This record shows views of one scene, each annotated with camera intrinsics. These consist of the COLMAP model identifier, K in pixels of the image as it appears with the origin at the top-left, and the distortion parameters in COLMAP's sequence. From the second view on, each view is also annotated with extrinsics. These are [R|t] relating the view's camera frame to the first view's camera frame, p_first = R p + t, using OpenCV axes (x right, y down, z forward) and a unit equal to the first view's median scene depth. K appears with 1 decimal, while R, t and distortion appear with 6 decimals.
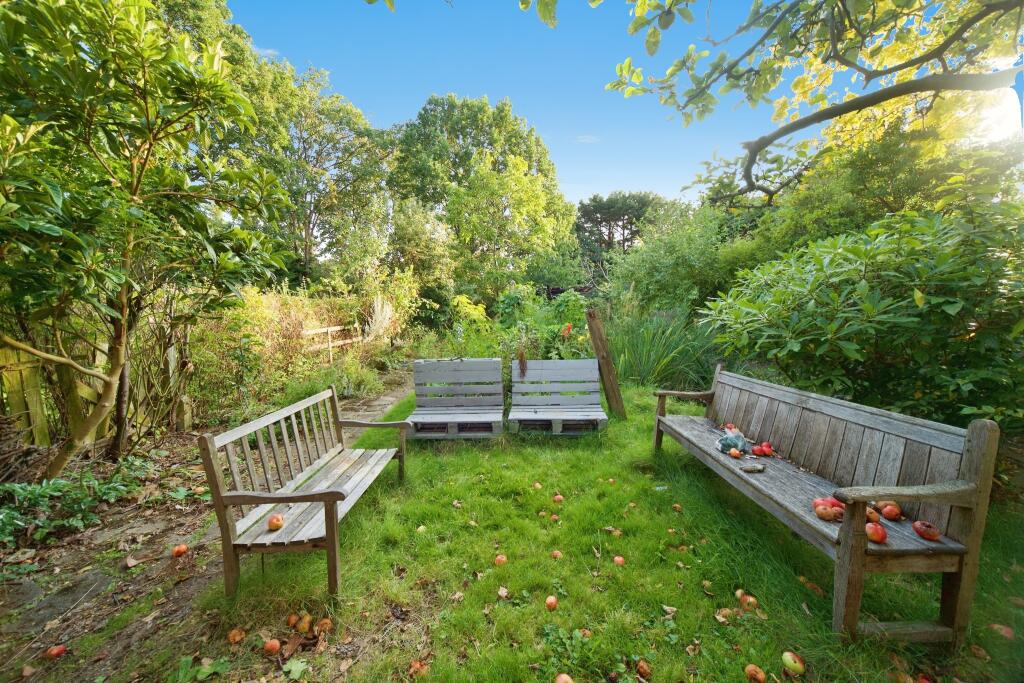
lens RADIAL K [[368.5, 0, 501.1], [0, 368.5, 340.7], [0, 0, 1]] dist [-0.009853, 0.000276]
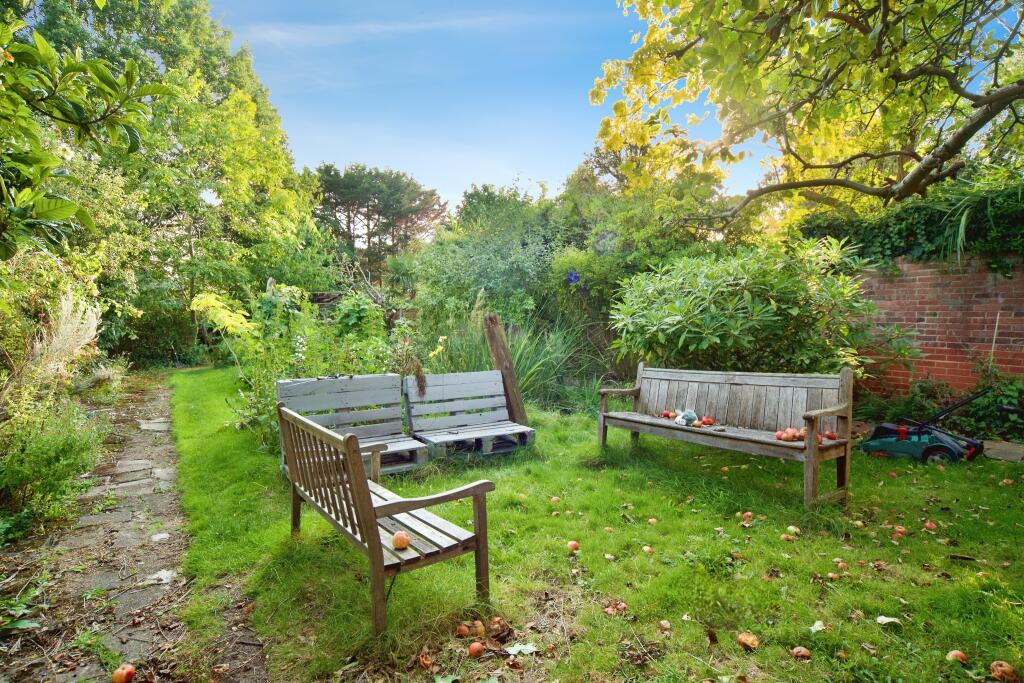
lens RADIAL K [[527.1, 0, 509.6], [0, 527.1, 352.6], [0, 0, 1]] dist [-0.003118, -0.000167]
pose [[0.823641, -0.015066, 0.566912, -0.442381], [0.038828, 0.998799, -0.029867, 0.046949], [-0.565781, 0.046611, 0.823237, -0.058360]]
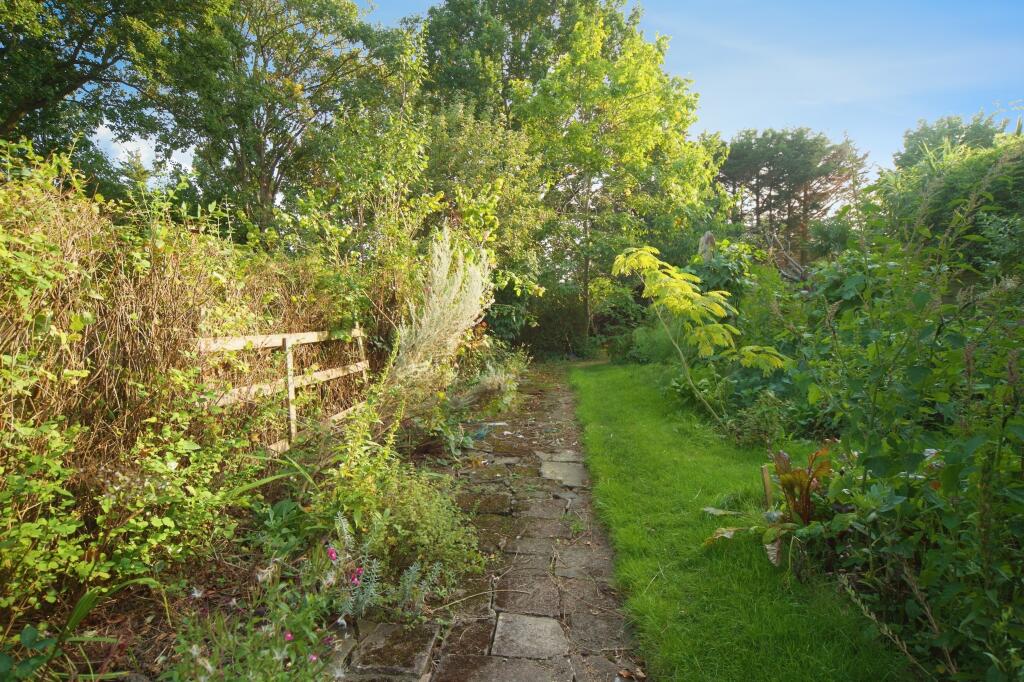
lens RADIAL K [[527.1, 0, 509.6], [0, 527.1, 352.1], [0, 0, 1]] dist [-0.003118, -0.000167]
pose [[0.998003, 0.000777, -0.063165, -0.462398], [-0.002728, 0.999522, -0.030798, -0.008161], [0.063111, 0.030909, 0.997528, 1.055576]]
